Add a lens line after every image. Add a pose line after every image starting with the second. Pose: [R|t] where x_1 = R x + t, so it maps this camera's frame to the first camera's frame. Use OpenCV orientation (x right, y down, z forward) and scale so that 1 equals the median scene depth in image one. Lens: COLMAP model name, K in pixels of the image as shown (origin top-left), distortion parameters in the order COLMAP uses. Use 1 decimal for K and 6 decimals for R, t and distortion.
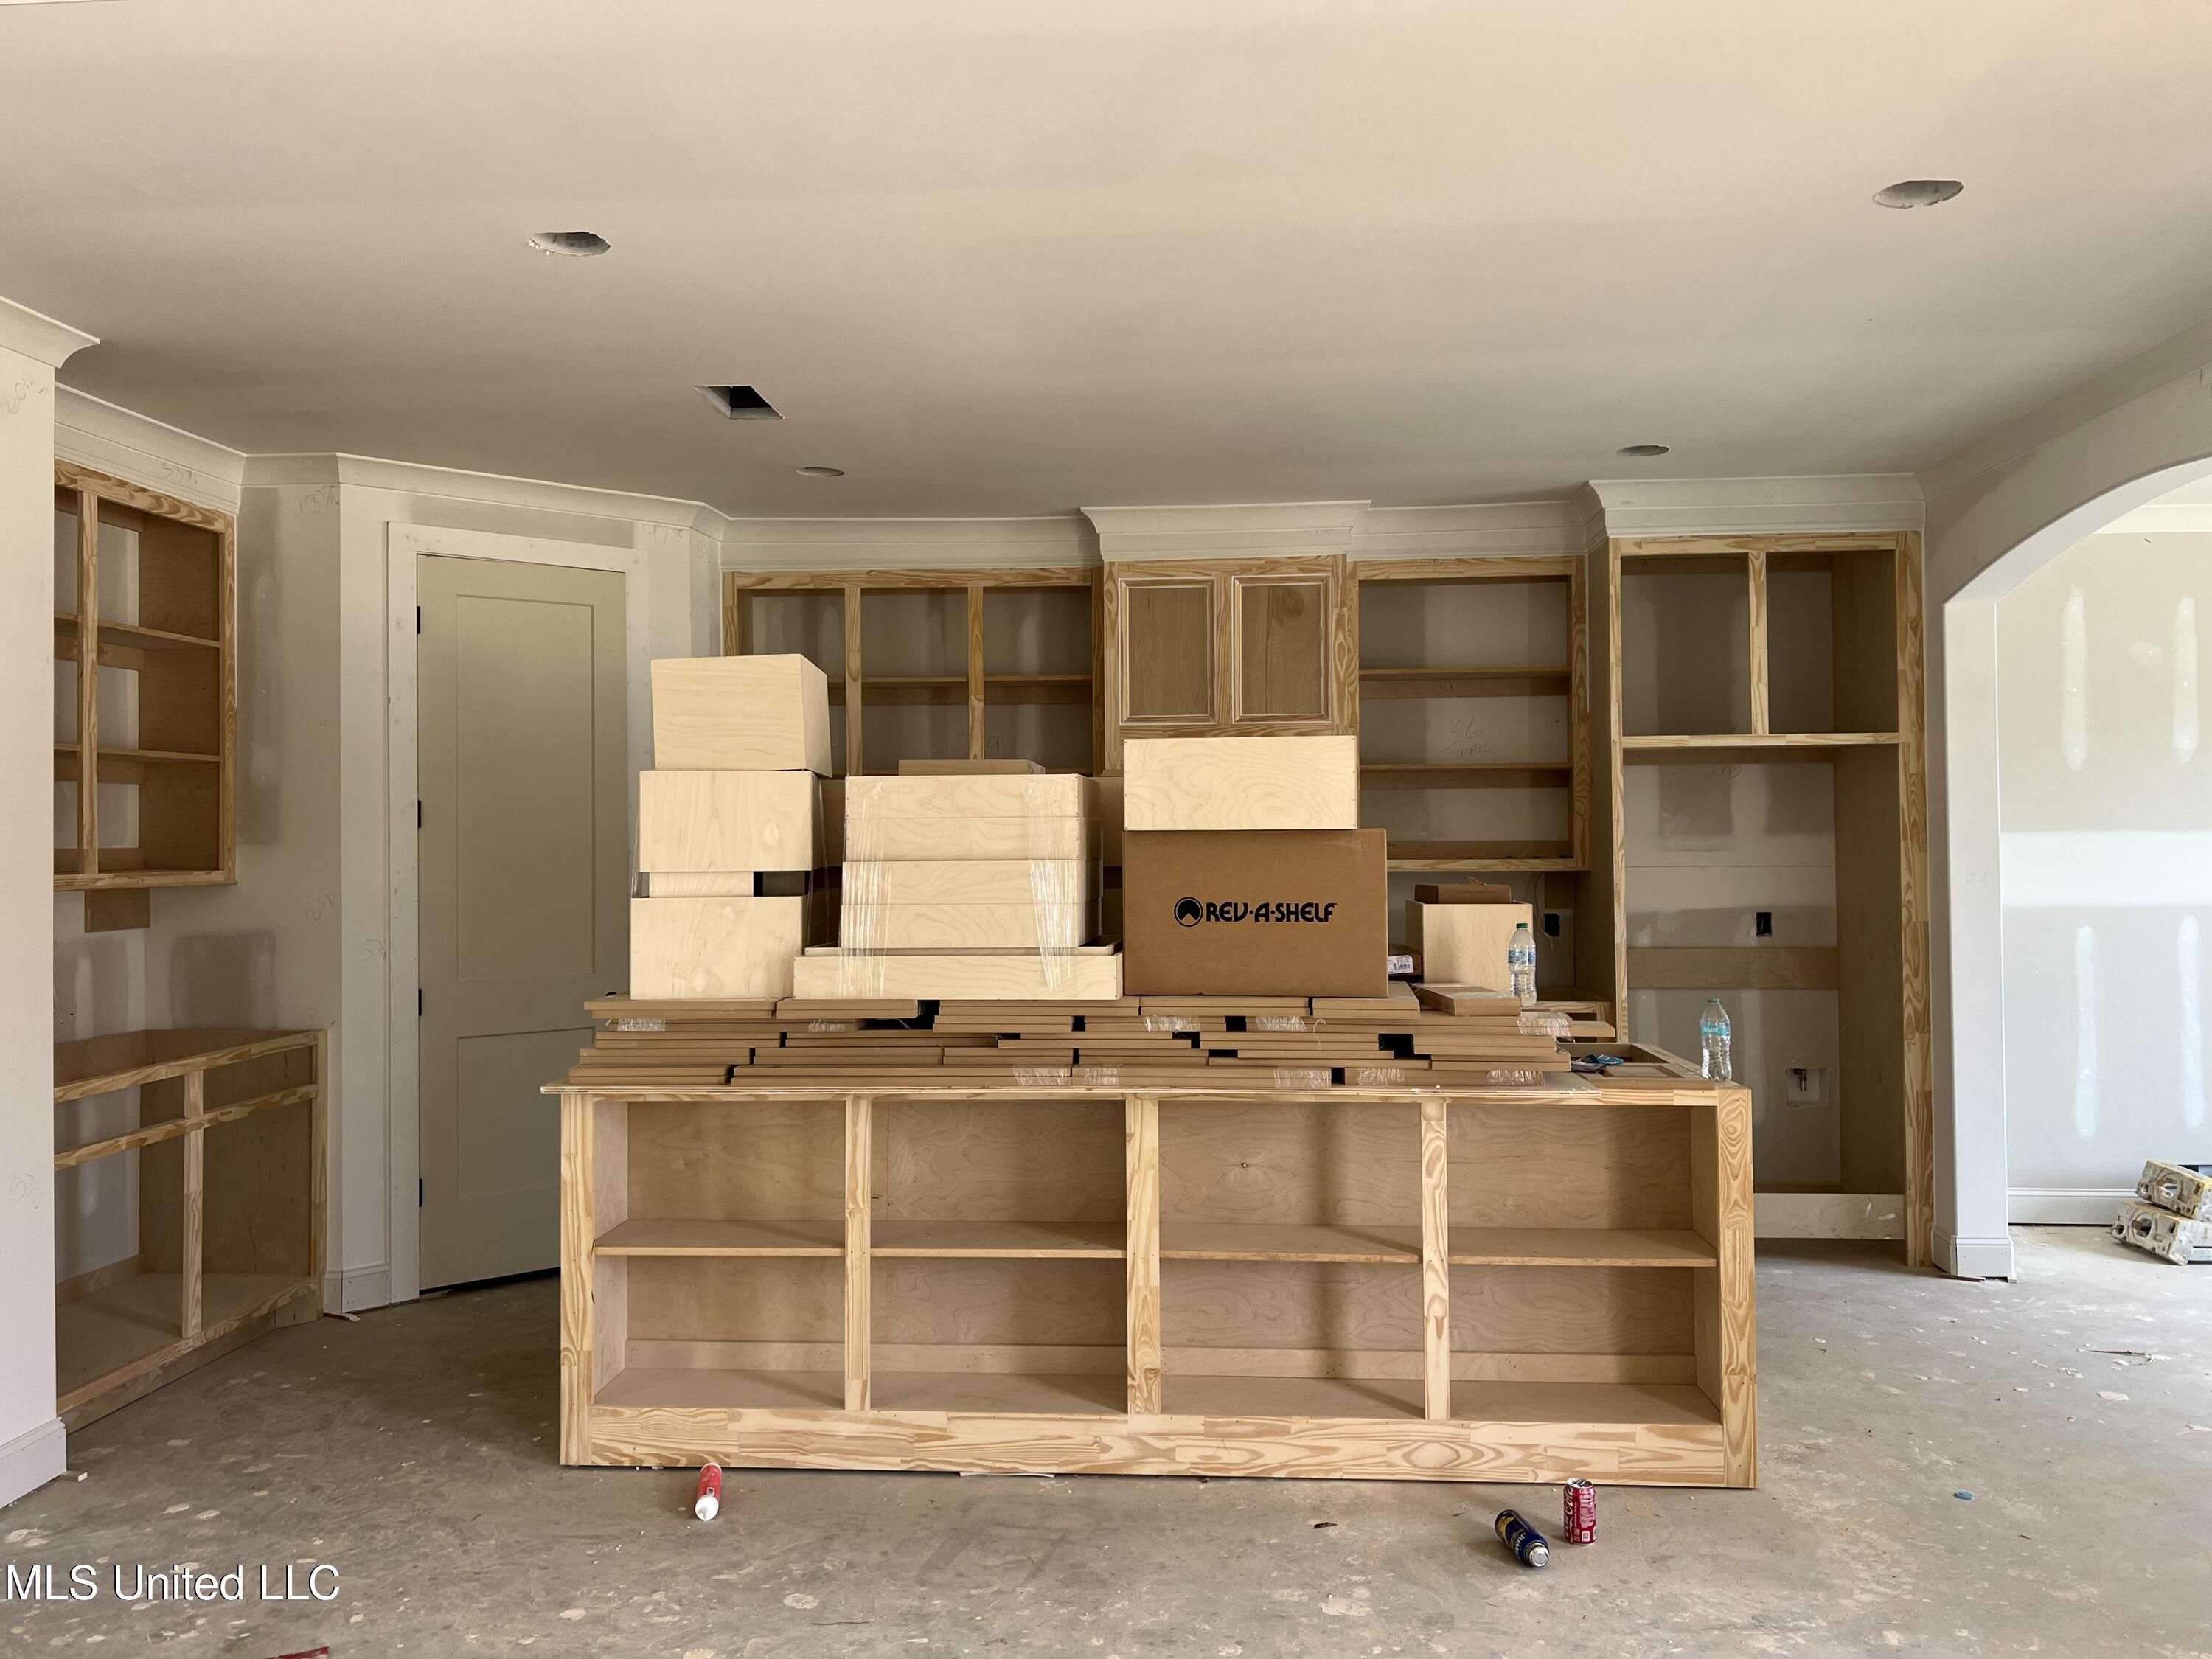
lens RADIAL K [[1672.4, 0, 1109.0], [0, 1672.4, 820.9], [0, 0, 1]] dist [0.032350, -0.014192]
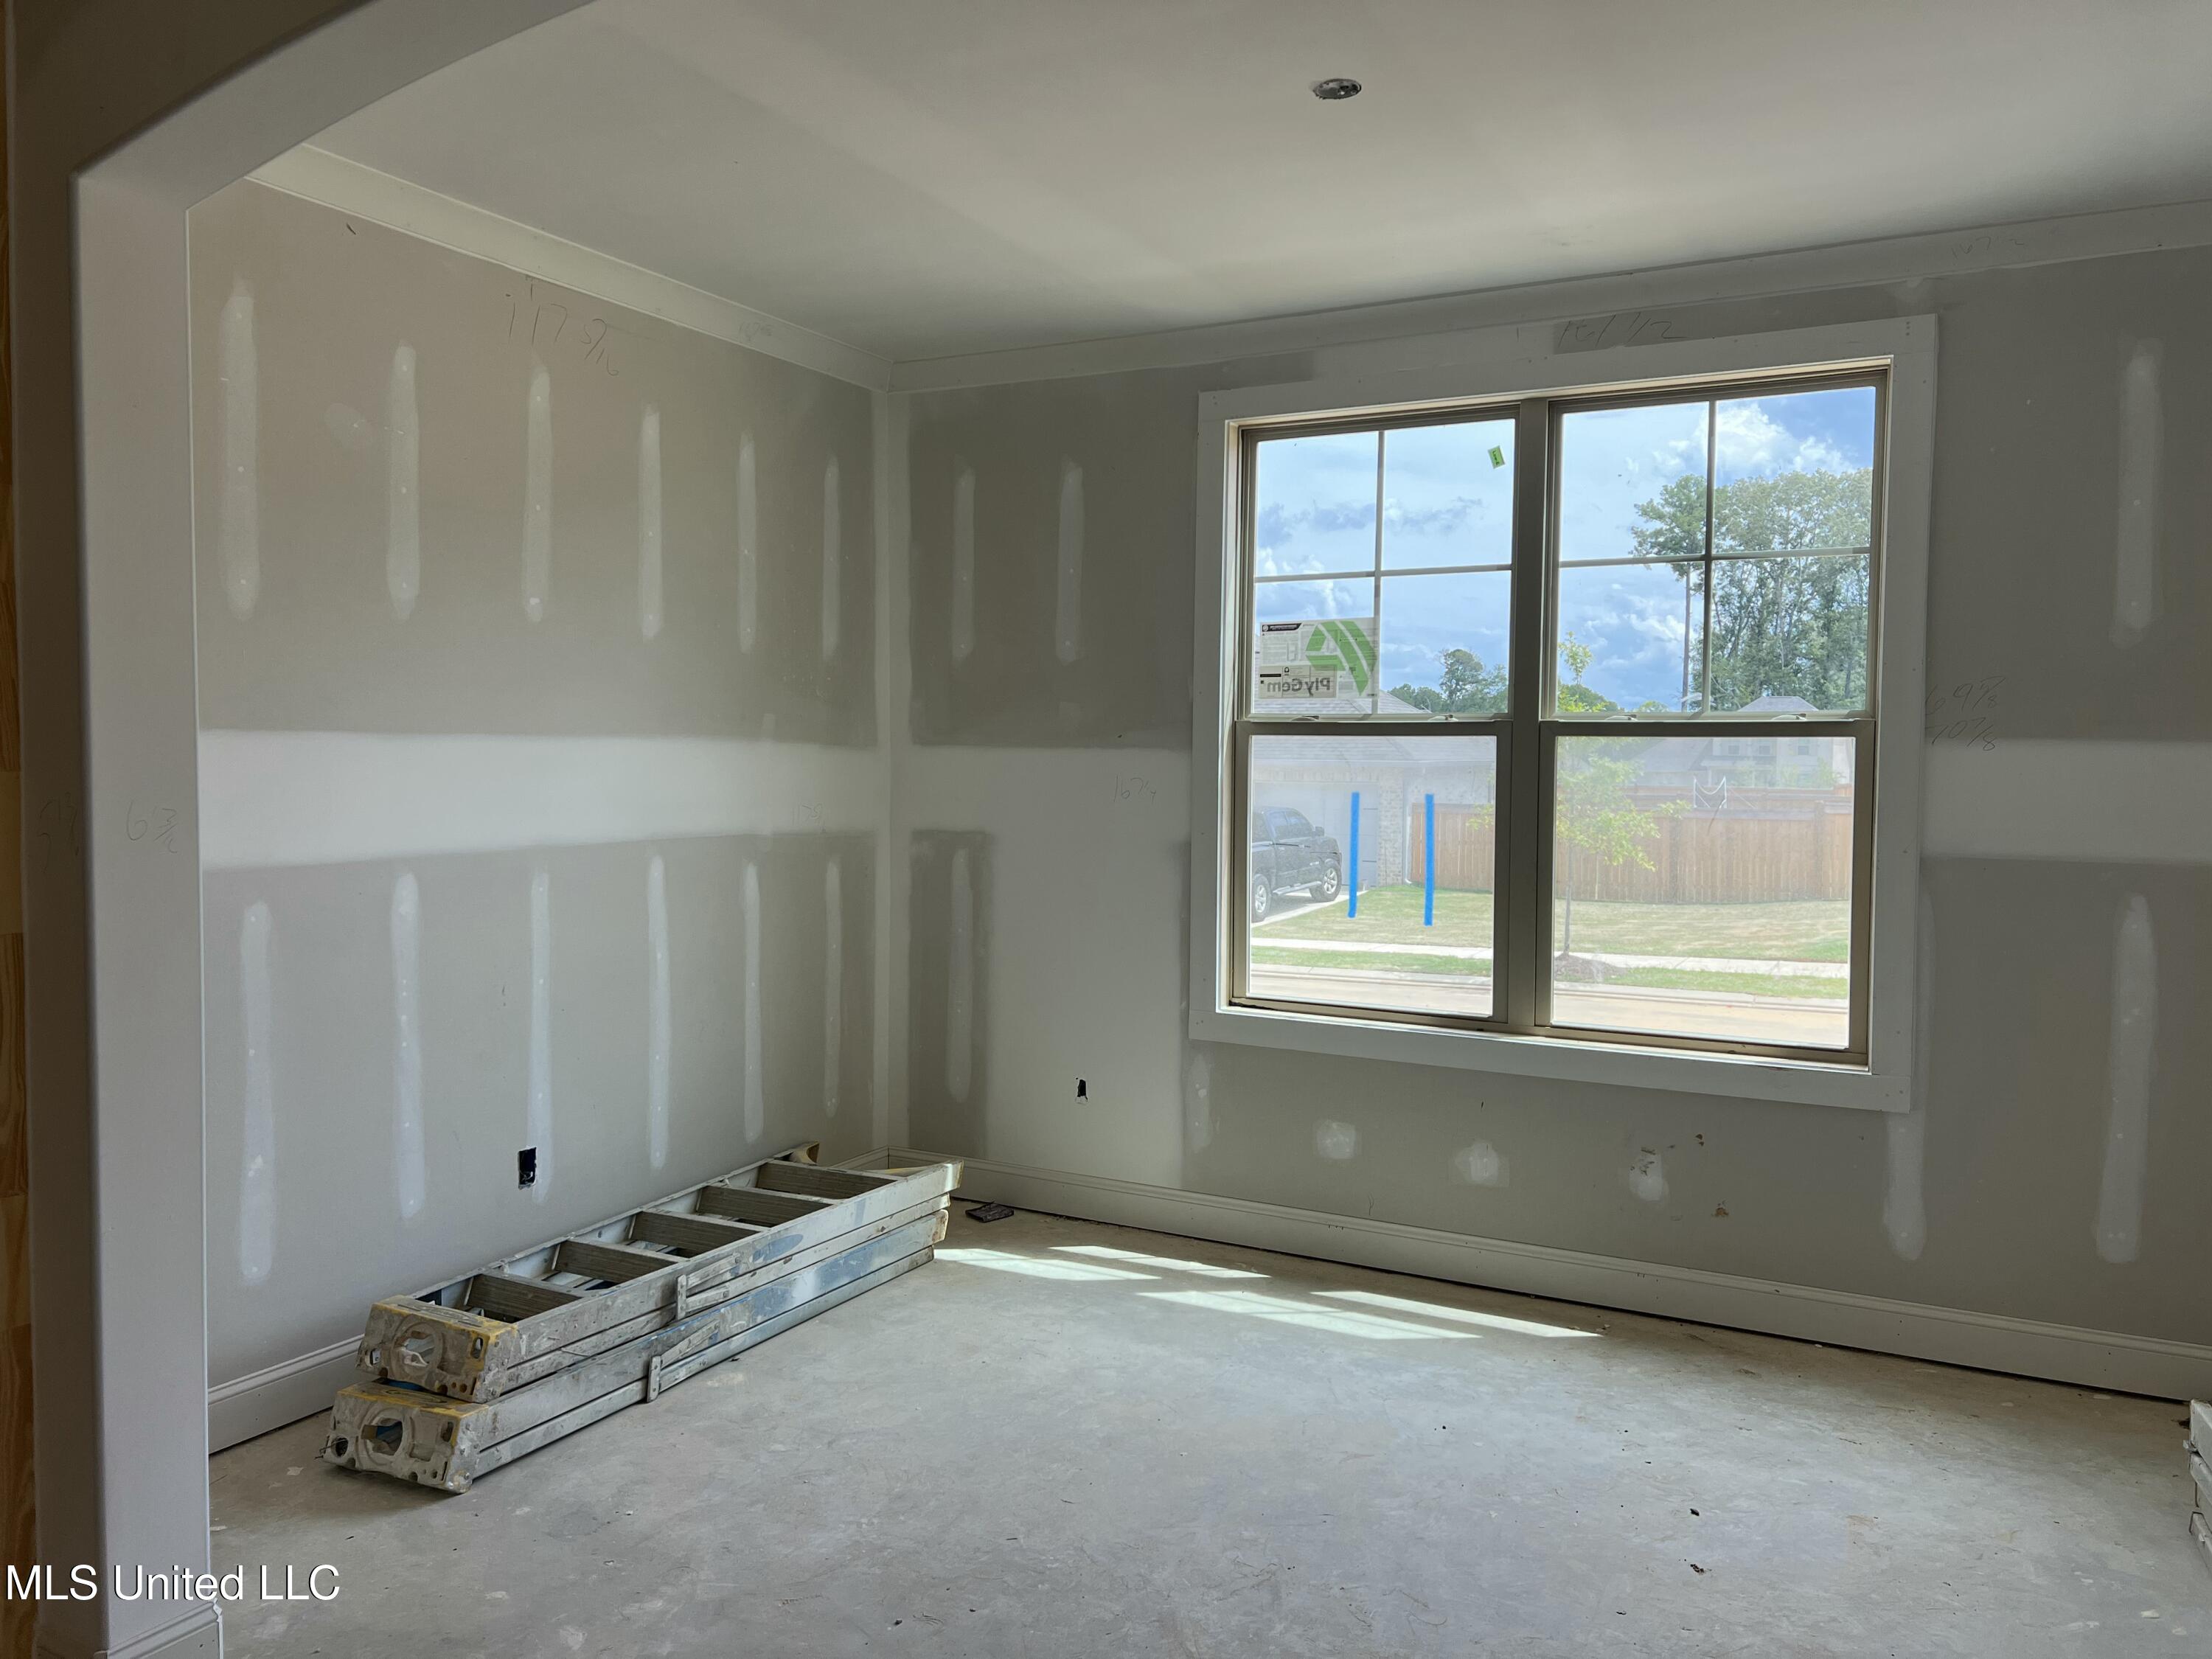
lens RADIAL K [[1672.4, 0, 1112.3], [0, 1672.4, 817.1], [0, 0, 1]] dist [0.032350, -0.014192]
pose [[0.393612, -0.027243, 0.918873, 0.193414], [-0.025635, 0.998847, 0.040595, 0.004961], [-0.918919, -0.039534, 0.392460, 0.559537]]
